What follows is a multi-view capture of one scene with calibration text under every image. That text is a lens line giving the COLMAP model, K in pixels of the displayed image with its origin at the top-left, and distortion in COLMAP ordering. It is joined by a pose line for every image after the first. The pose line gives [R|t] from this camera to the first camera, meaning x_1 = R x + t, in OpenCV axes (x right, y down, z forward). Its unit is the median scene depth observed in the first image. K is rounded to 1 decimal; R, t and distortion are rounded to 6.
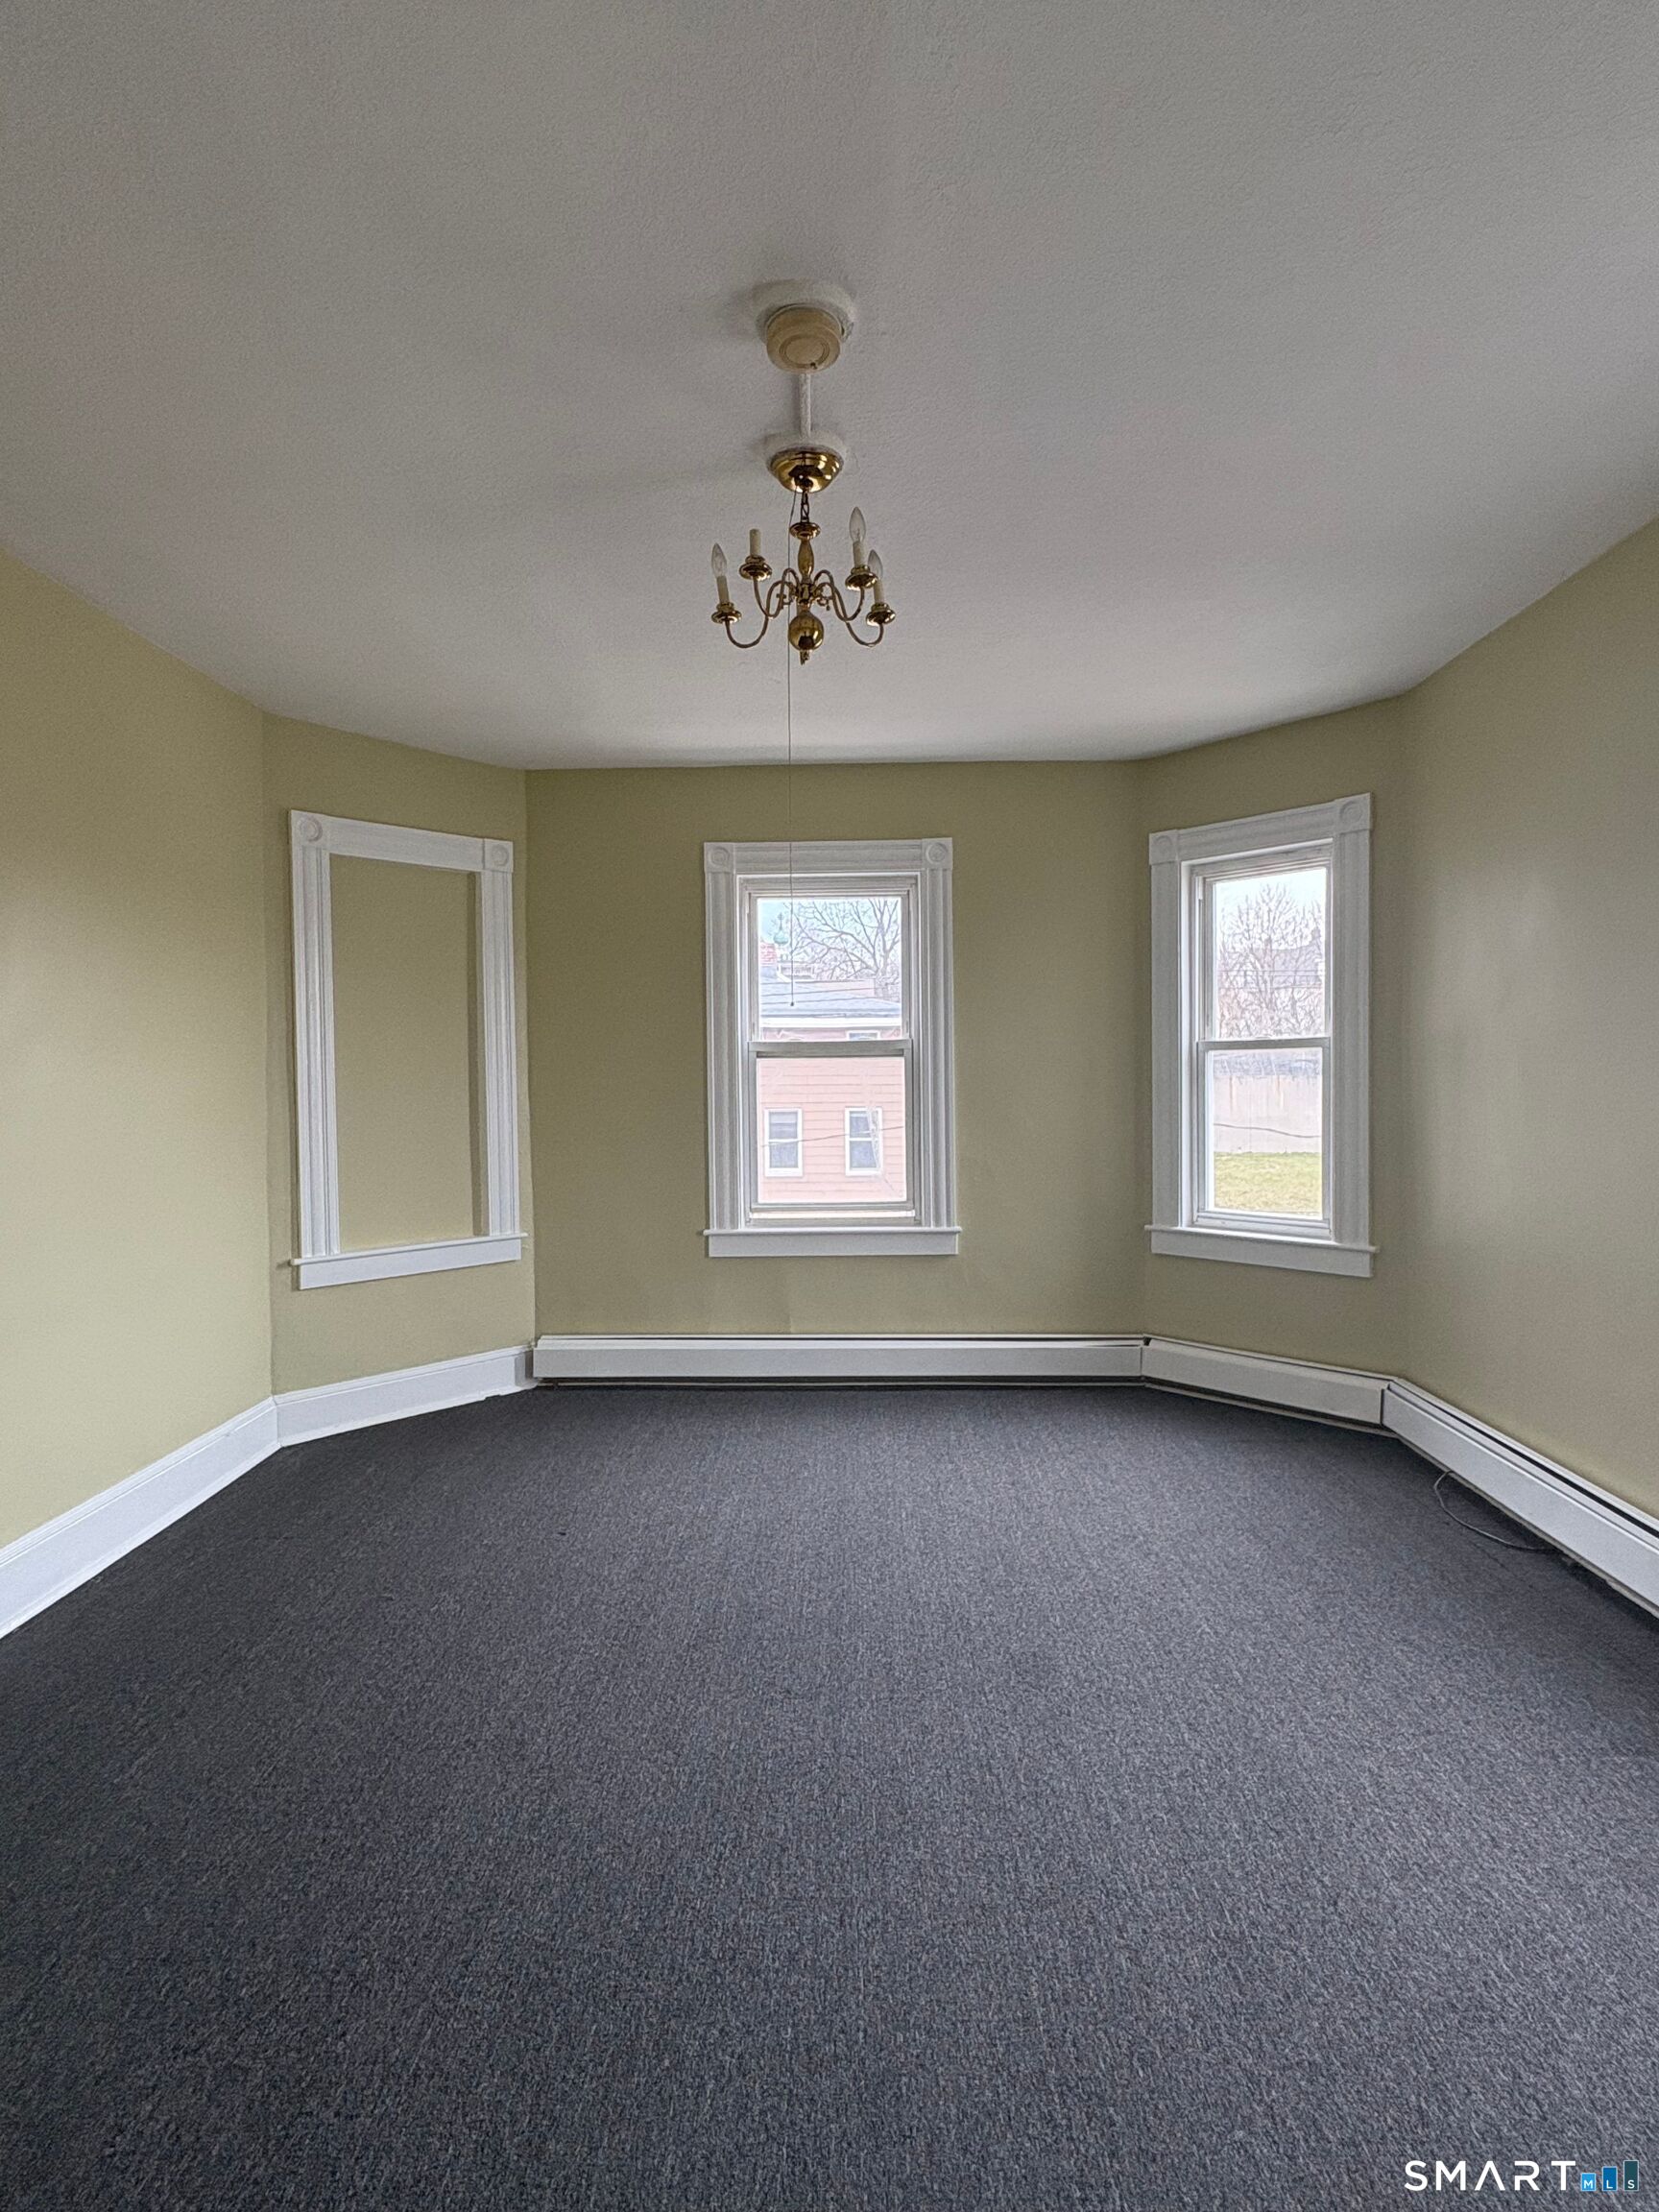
lens RADIAL K [[1145.7, 0, 829.5], [0, 1145.7, 1106.0], [0, 0, 1]] dist [-0.000336, -0.001551]
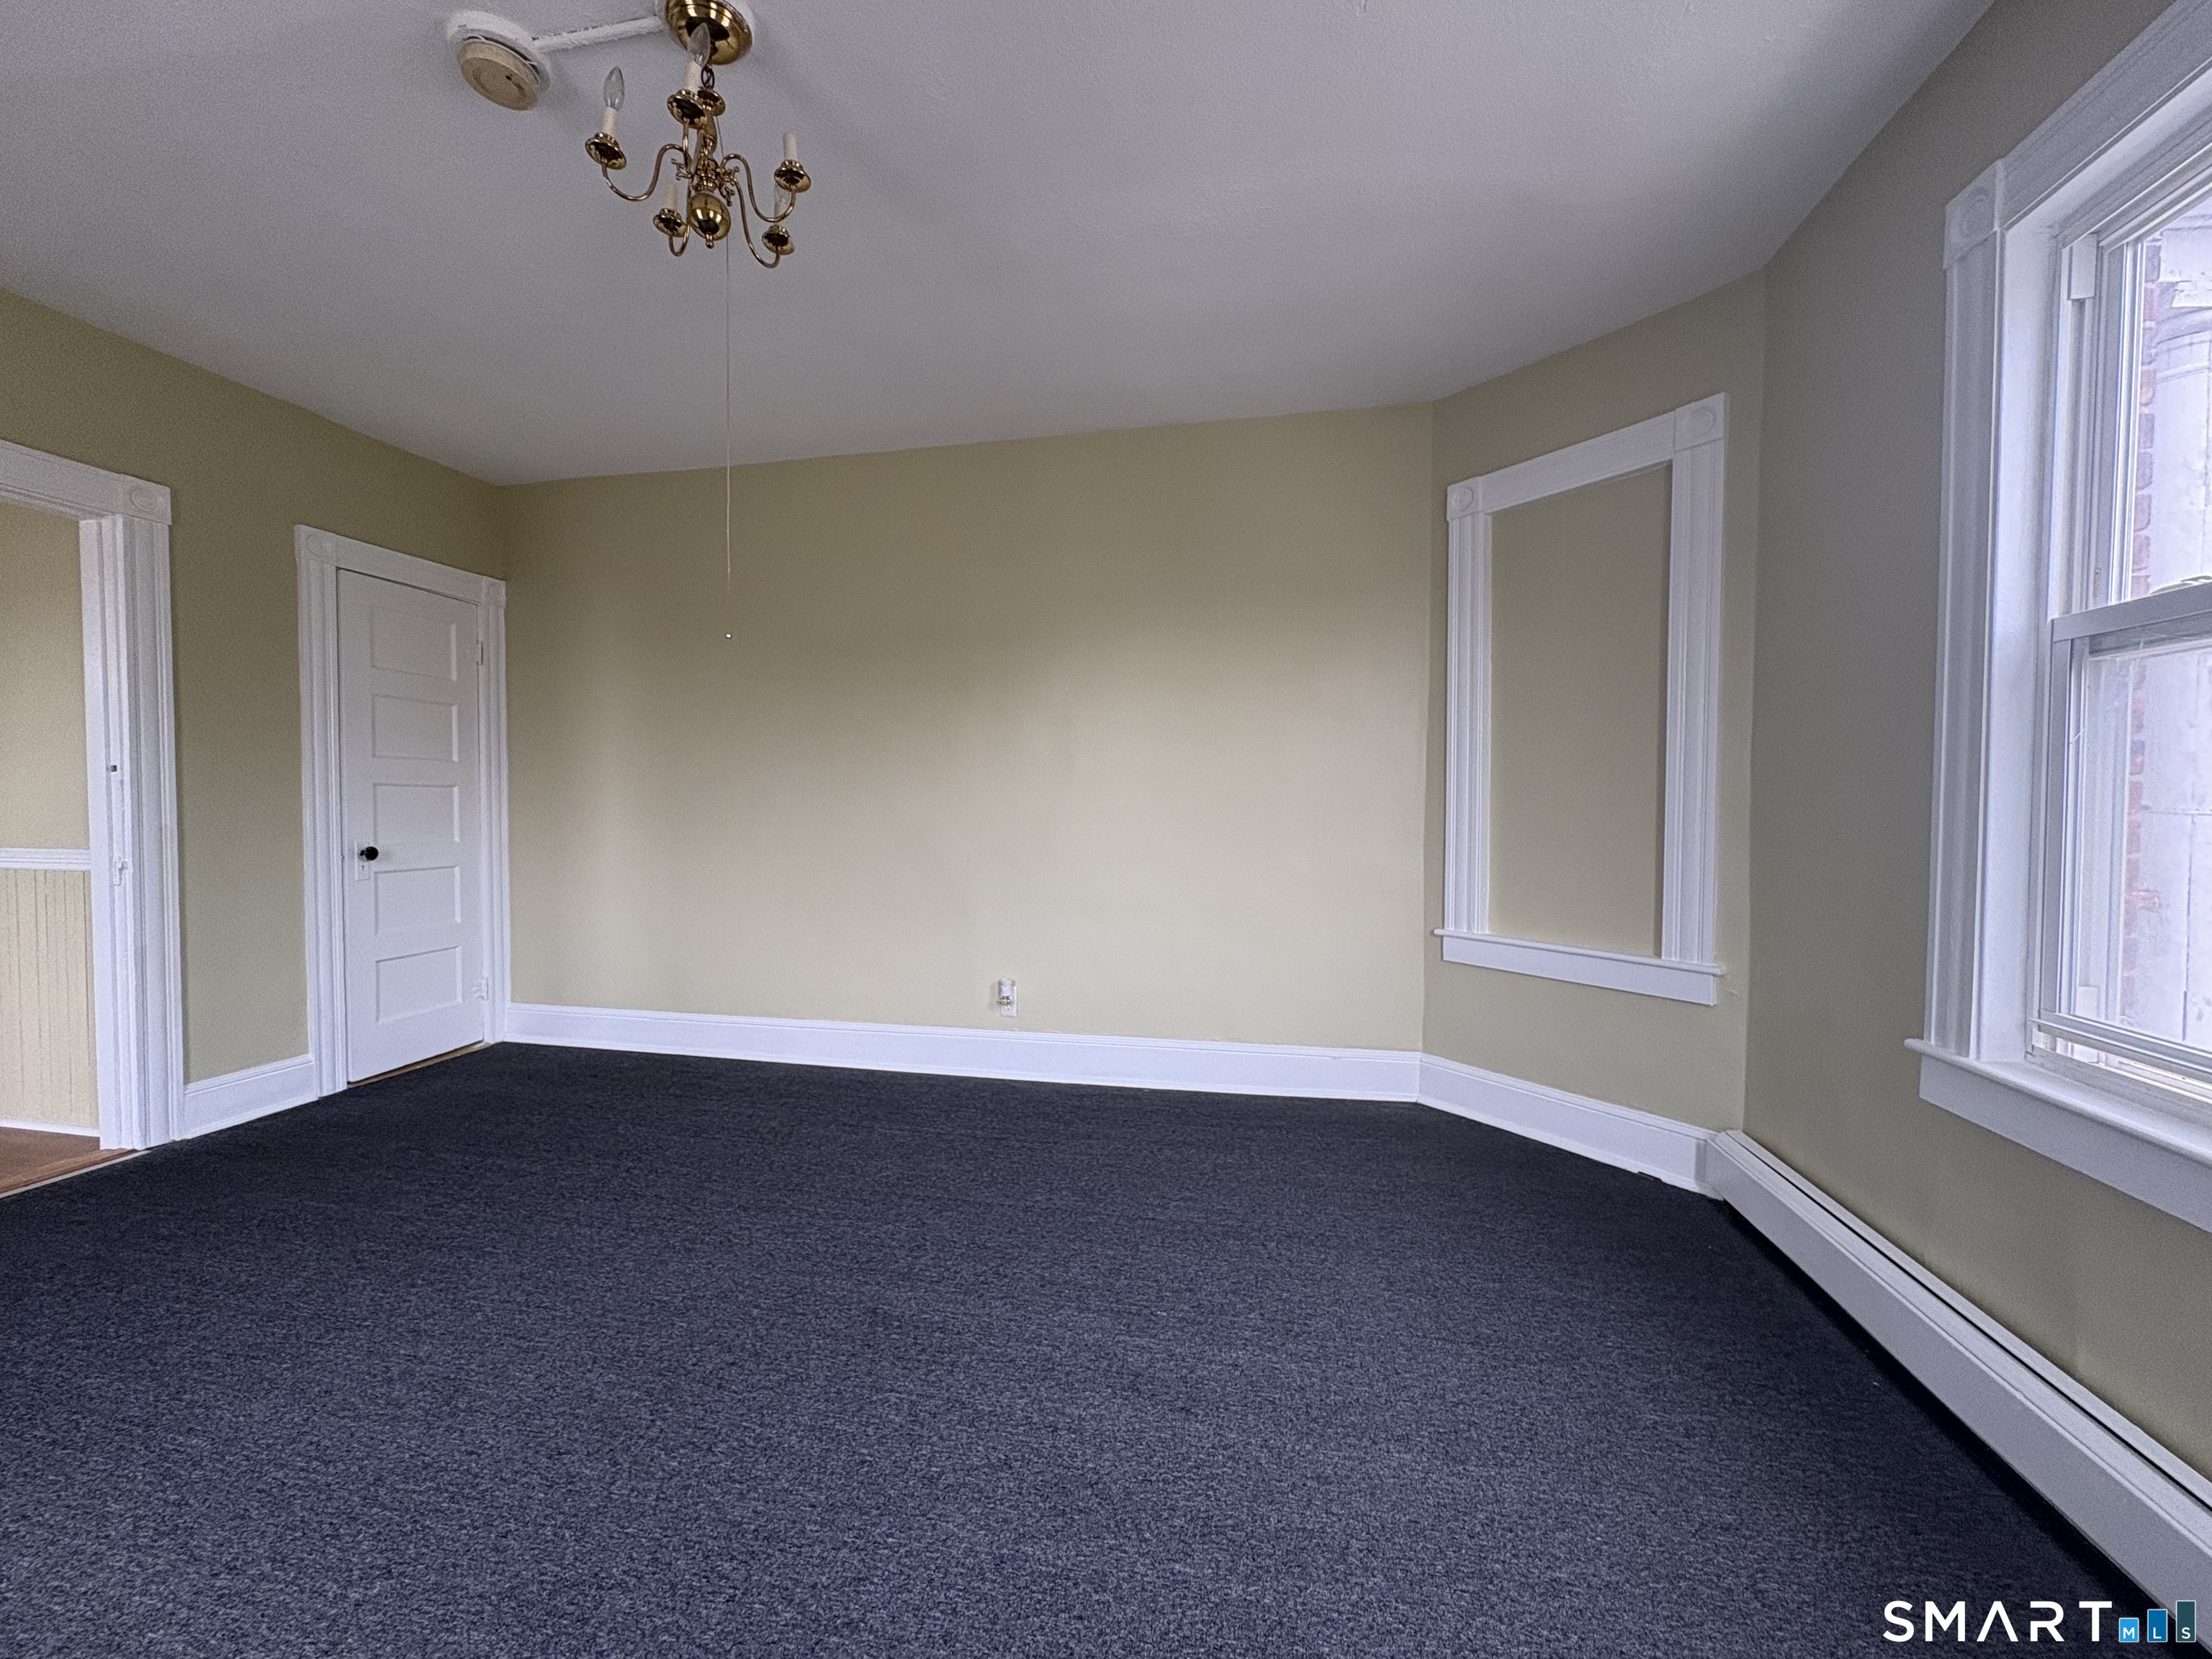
lens RADIAL K [[895.1, 0, 1109.9], [0, 895.1, 819.1], [0, 0, 1]] dist [-0.000947, -0.000014]
pose [[-0.199415, 0.032124, -0.979388, 0.366188], [-0.024304, 0.998993, 0.037716, 0.012784], [0.979614, 0.031325, -0.198433, 0.851950]]
